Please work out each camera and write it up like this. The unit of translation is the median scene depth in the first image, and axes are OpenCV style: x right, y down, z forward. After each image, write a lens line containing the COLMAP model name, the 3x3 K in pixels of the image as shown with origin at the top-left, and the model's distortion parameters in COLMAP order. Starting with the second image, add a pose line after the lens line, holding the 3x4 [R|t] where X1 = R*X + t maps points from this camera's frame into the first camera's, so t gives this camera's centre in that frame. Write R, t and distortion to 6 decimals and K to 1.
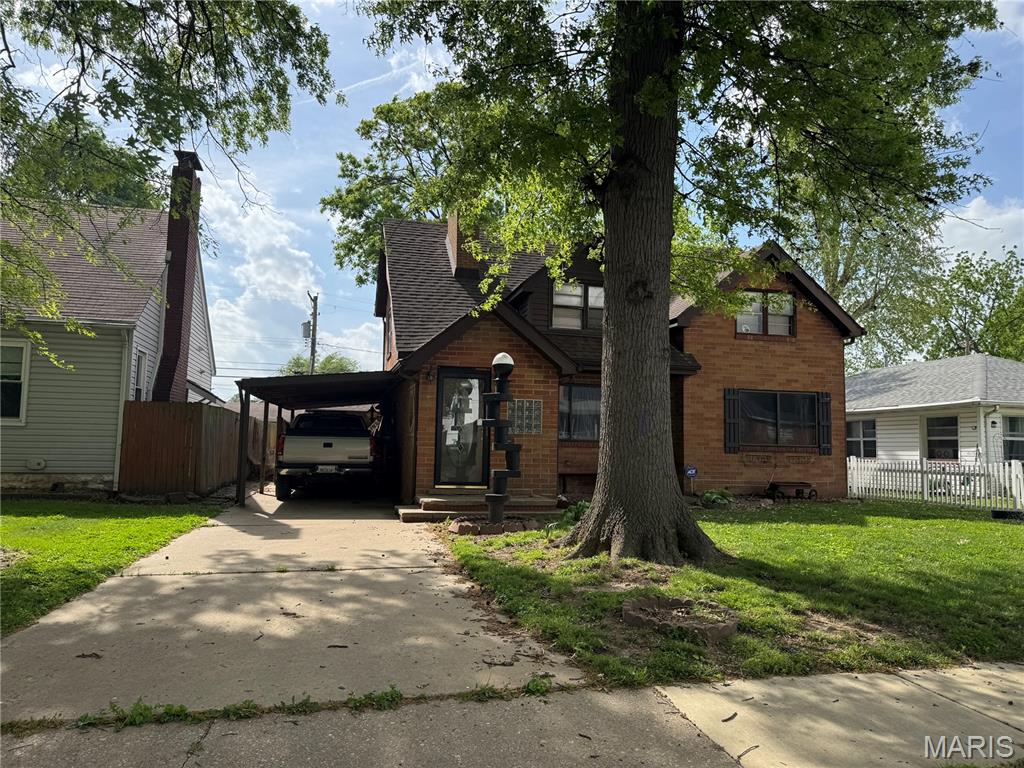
lens RADIAL K [[723.3, 0, 516.1], [0, 723.3, 383.4], [0, 0, 1]] dist [0.073842, -0.099547]
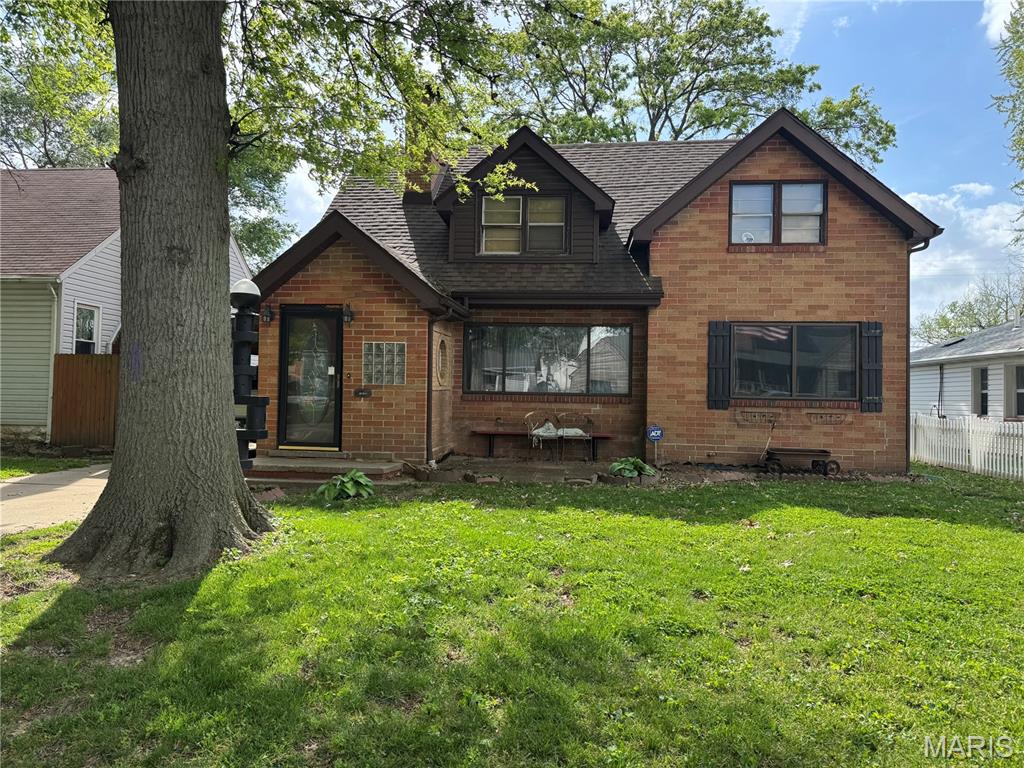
lens RADIAL K [[723.3, 0, 510.0], [0, 723.3, 383.7], [0, 0, 1]] dist [0.073842, -0.099547]
pose [[0.939393, -0.007420, -0.342762, 0.349085], [0.028528, 0.997990, 0.056583, 0.022350], [0.341653, -0.062932, 0.937717, 0.236040]]
